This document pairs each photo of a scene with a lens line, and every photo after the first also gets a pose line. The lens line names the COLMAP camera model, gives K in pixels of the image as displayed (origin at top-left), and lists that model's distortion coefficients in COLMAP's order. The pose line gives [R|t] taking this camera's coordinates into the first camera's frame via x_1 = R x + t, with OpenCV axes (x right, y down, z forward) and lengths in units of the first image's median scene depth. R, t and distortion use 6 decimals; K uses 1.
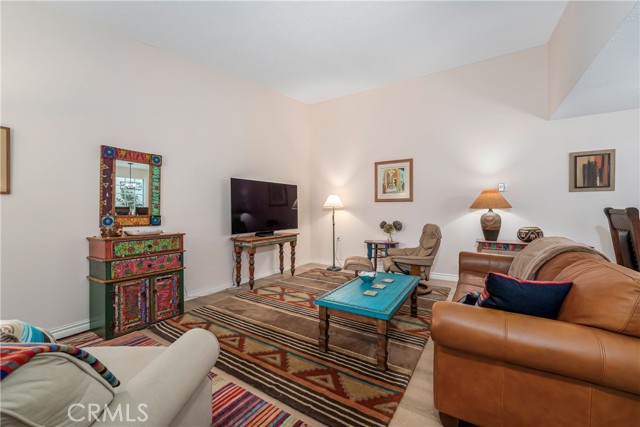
lens RADIAL K [[258.7, 0, 320.0], [0, 258.7, 213.5], [0, 0, 1]] dist [-0.011324, 0.000939]
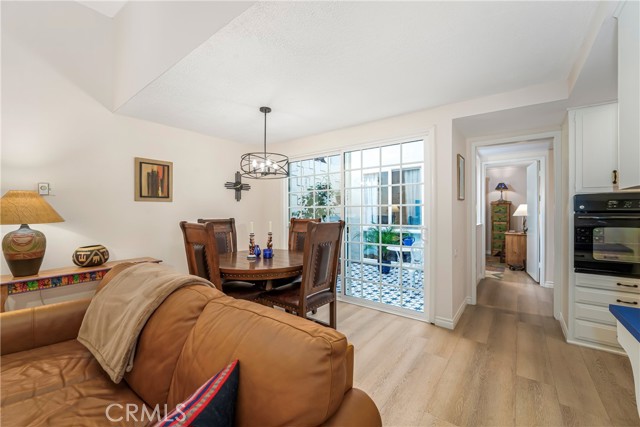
lens RADIAL K [[258.7, 0, 320.0], [0, 258.7, 213.5], [0, 0, 1]] dist [-0.011324, 0.000939]
pose [[0.088272, -0.005391, 0.996082, 0.145404], [0.015223, 0.999876, 0.004063, -0.035382], [-0.995980, 0.014805, 0.088344, 0.286820]]
